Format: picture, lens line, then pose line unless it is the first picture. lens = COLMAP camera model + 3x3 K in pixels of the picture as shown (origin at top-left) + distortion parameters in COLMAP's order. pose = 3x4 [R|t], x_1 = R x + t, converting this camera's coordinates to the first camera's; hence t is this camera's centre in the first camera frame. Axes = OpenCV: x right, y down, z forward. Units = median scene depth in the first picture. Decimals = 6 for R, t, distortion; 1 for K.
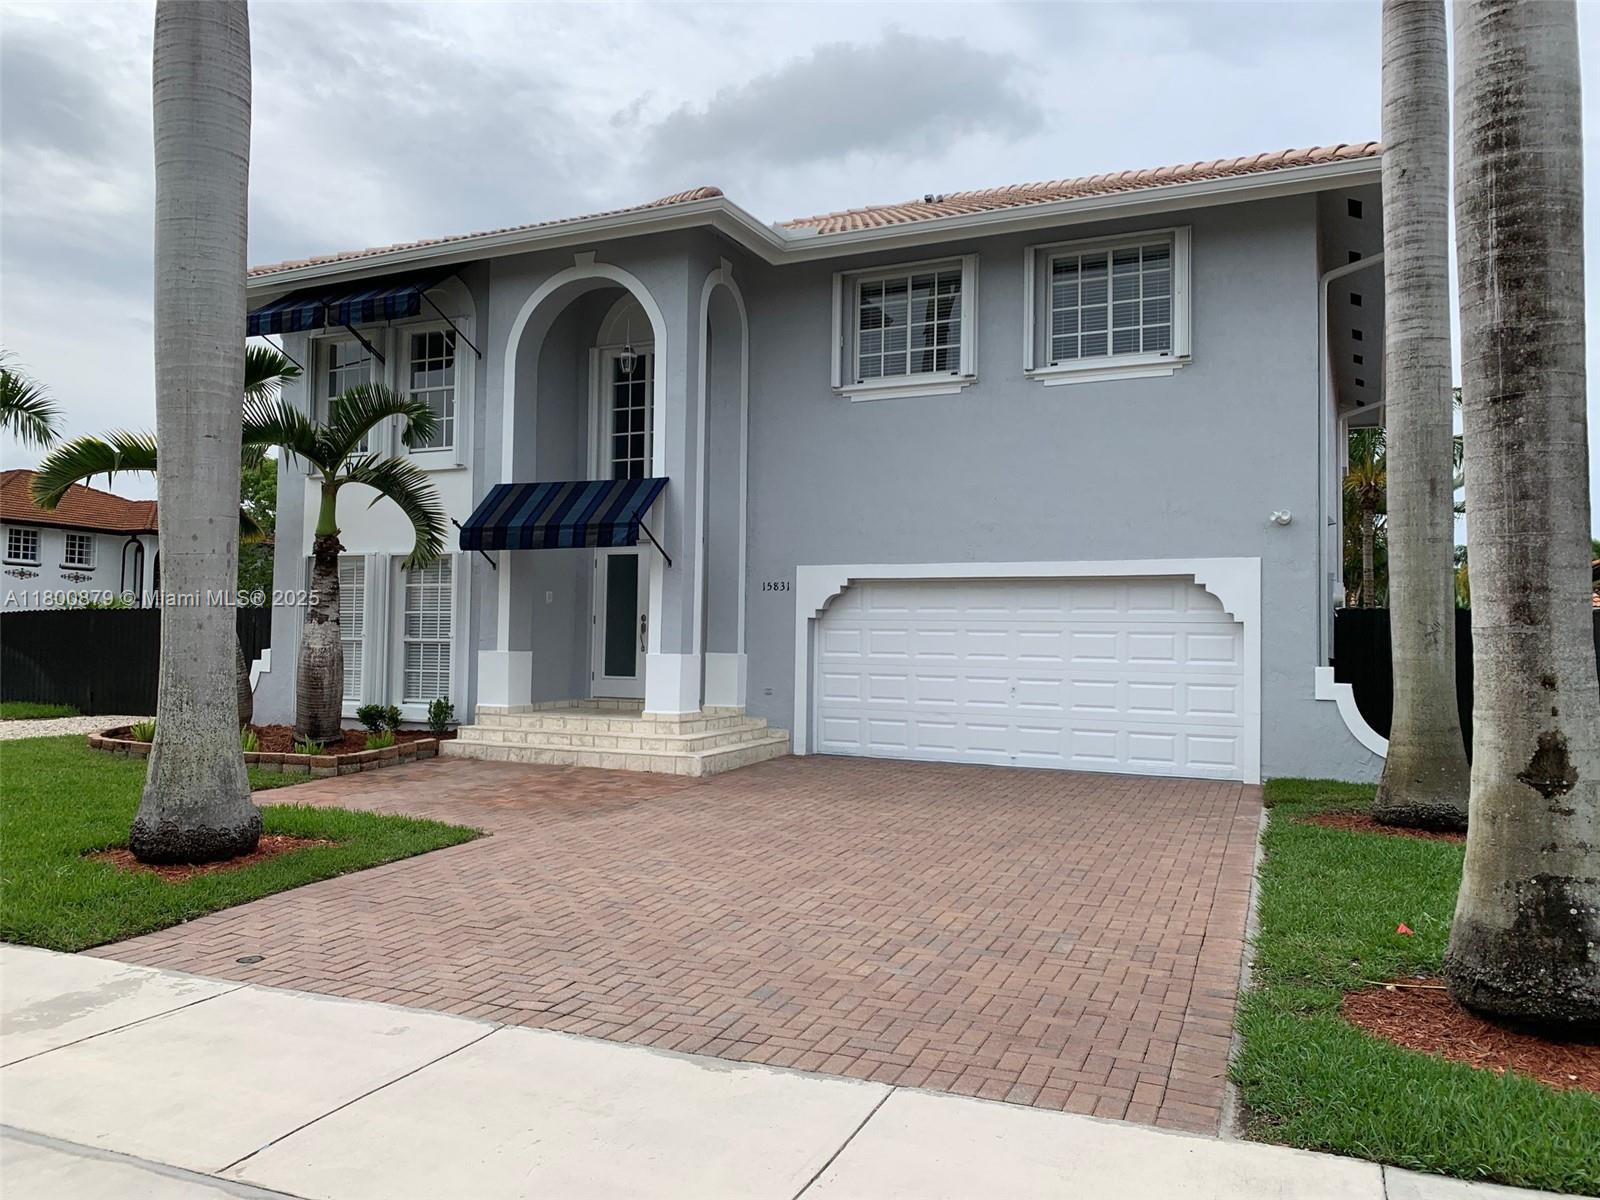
lens RADIAL K [[1208.9, 0, 789.2], [0, 1208.9, 598.0], [0, 0, 1]] dist [0.039311, -0.031927]
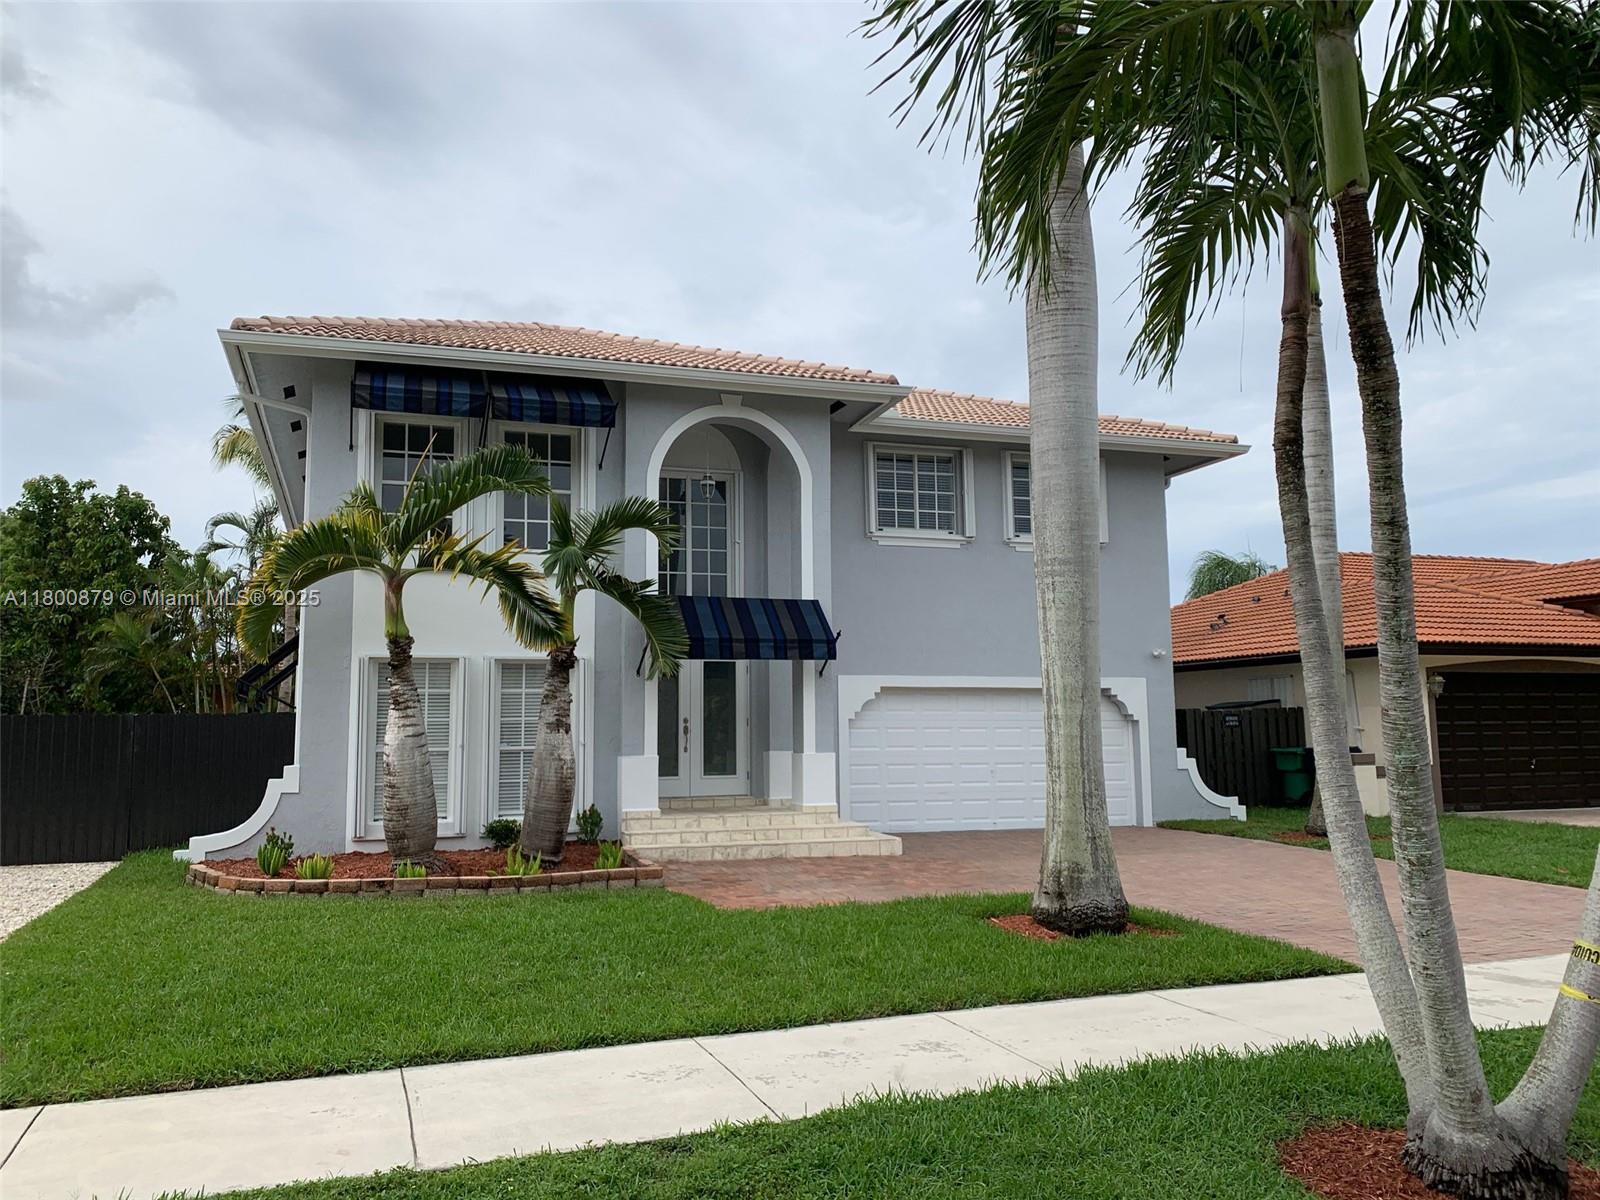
lens RADIAL K [[1209.0, 0, 769.4], [0, 1209.0, 595.8], [0, 0, 1]] dist [0.051334, -0.047505]
pose [[0.723761, 0.056612, 0.687724, -0.992353], [-0.007880, 0.997242, -0.073798, -0.019091], [-0.690005, 0.047993, 0.722211, 0.200797]]
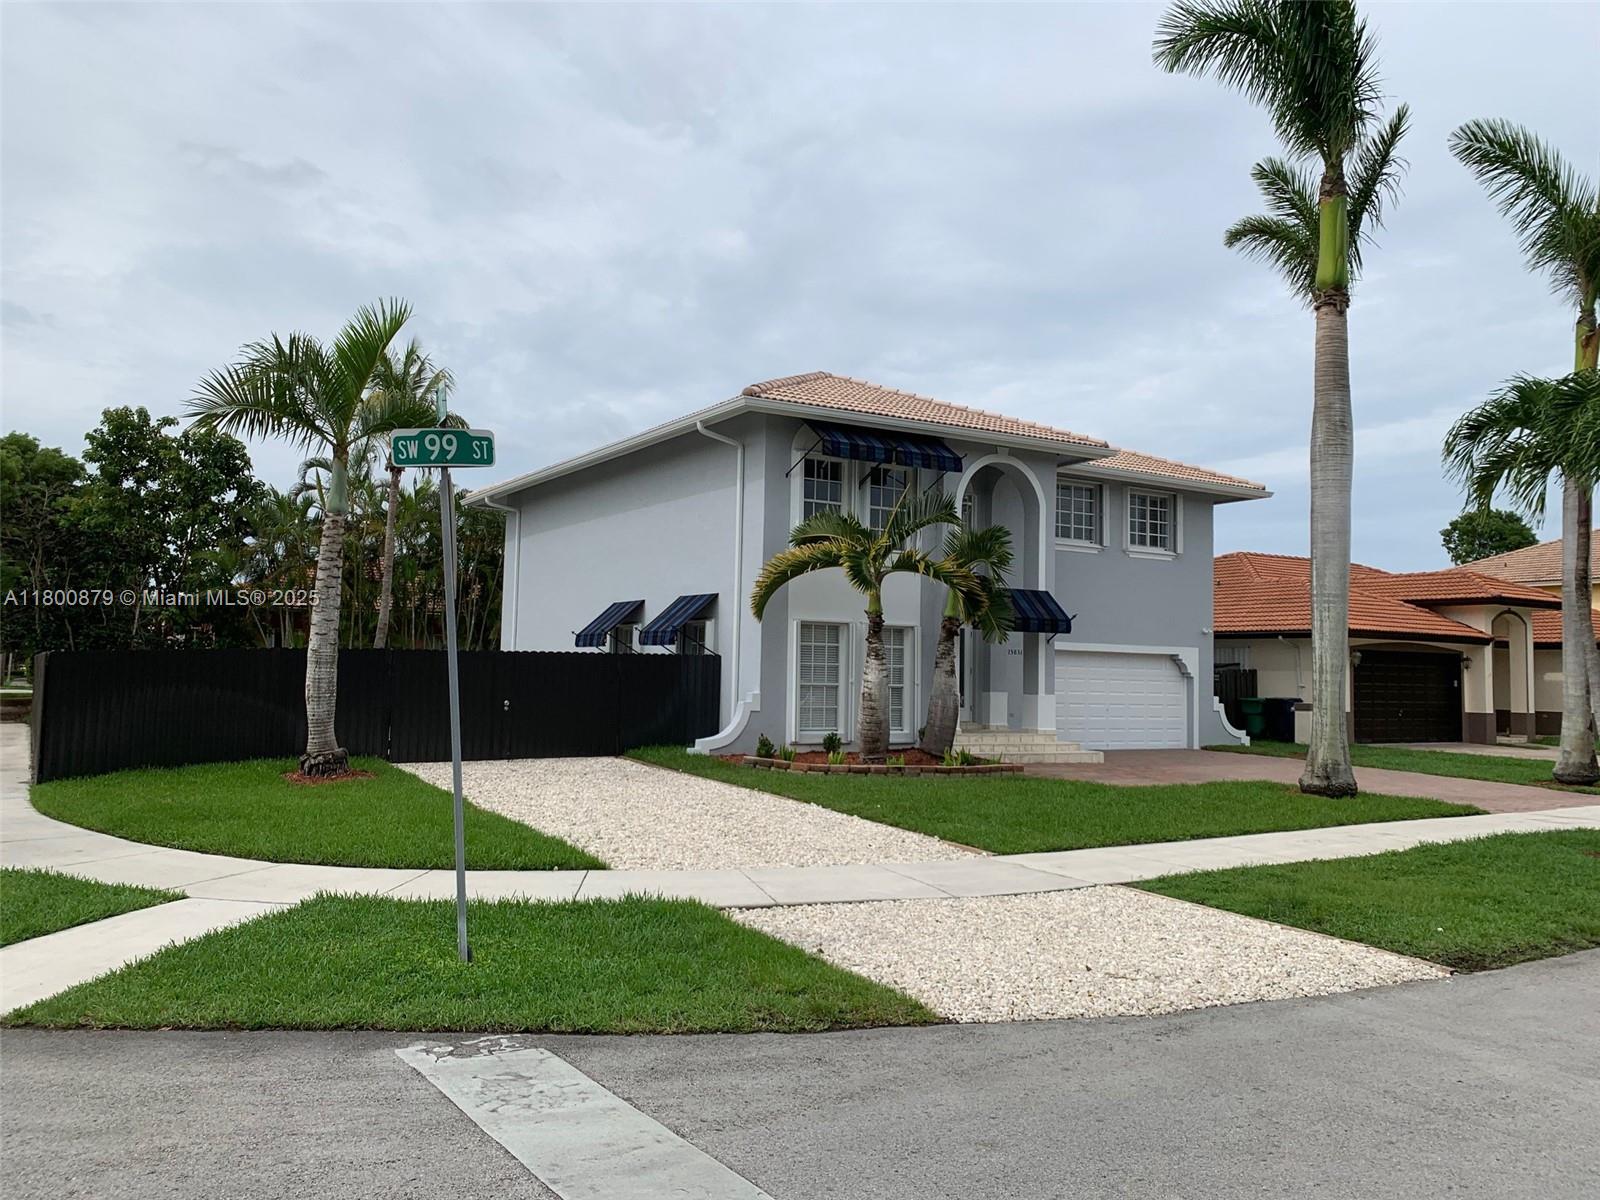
lens RADIAL K [[1208.6, 0, 790.6], [0, 1208.6, 591.9], [0, 0, 1]] dist [0.039213, -0.031187]
pose [[0.550332, 0.052819, 0.833273, -1.835018], [-0.048665, 0.998330, -0.031142, -0.029388], [-0.833526, -0.023413, 0.551983, 0.377669]]
